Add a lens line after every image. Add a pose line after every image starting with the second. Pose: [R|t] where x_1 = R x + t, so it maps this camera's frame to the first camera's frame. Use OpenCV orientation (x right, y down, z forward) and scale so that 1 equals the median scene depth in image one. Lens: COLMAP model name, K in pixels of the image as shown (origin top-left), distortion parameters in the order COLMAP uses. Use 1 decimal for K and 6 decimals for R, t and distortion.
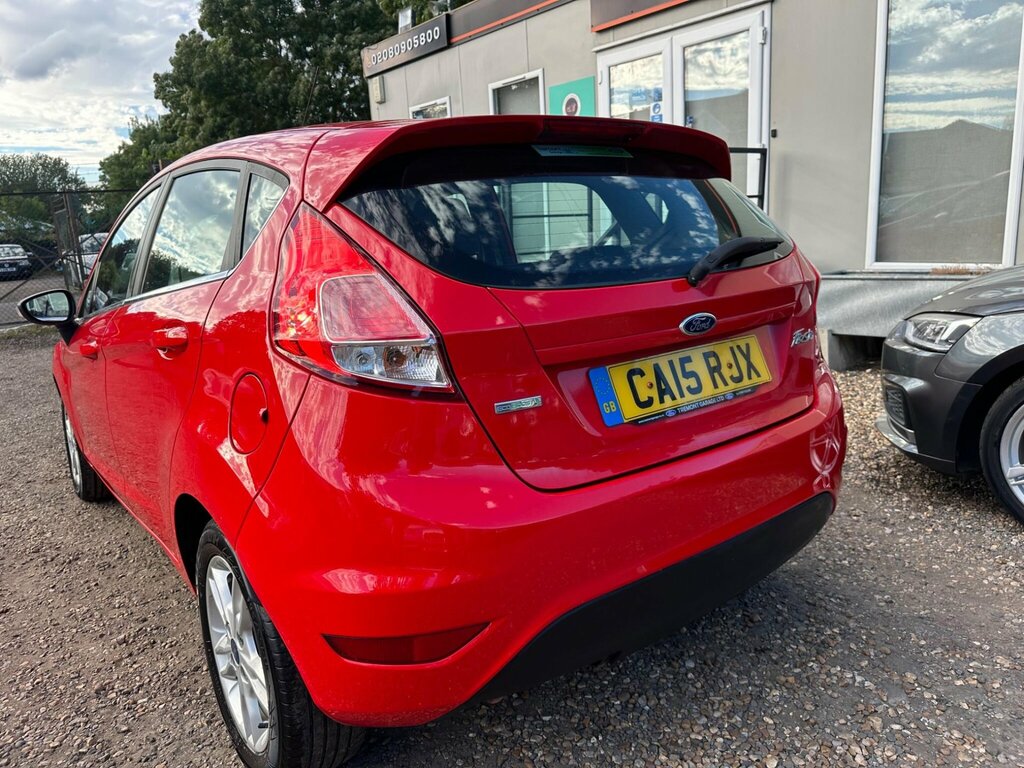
lens RADIAL K [[740.7, 0, 512.5], [0, 740.7, 377.0], [0, 0, 1]] dist [0.005828, -0.008107]
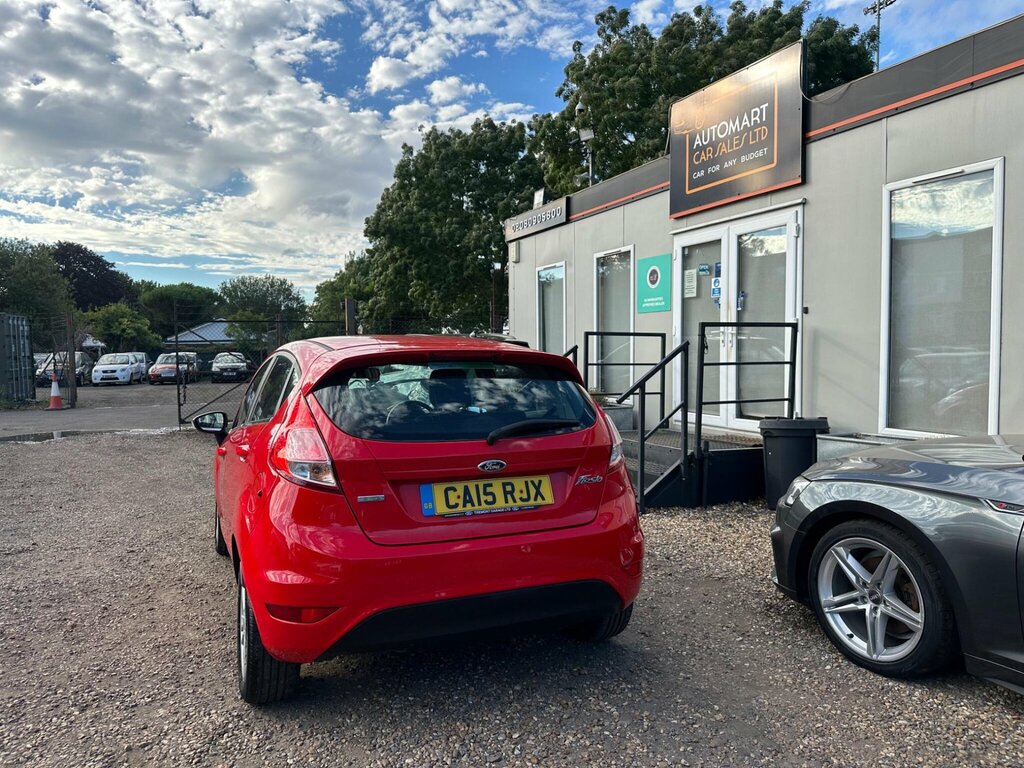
lens RADIAL K [[732.9, 0, 509.6], [0, 732.9, 377.4], [0, 0, 1]] dist [0.106610, -0.162338]
pose [[0.969201, 0.059065, -0.239082, 0.449543], [-0.097275, 0.983687, -0.151321, -0.010224], [0.226244, 0.169917, 0.959136, -0.487196]]
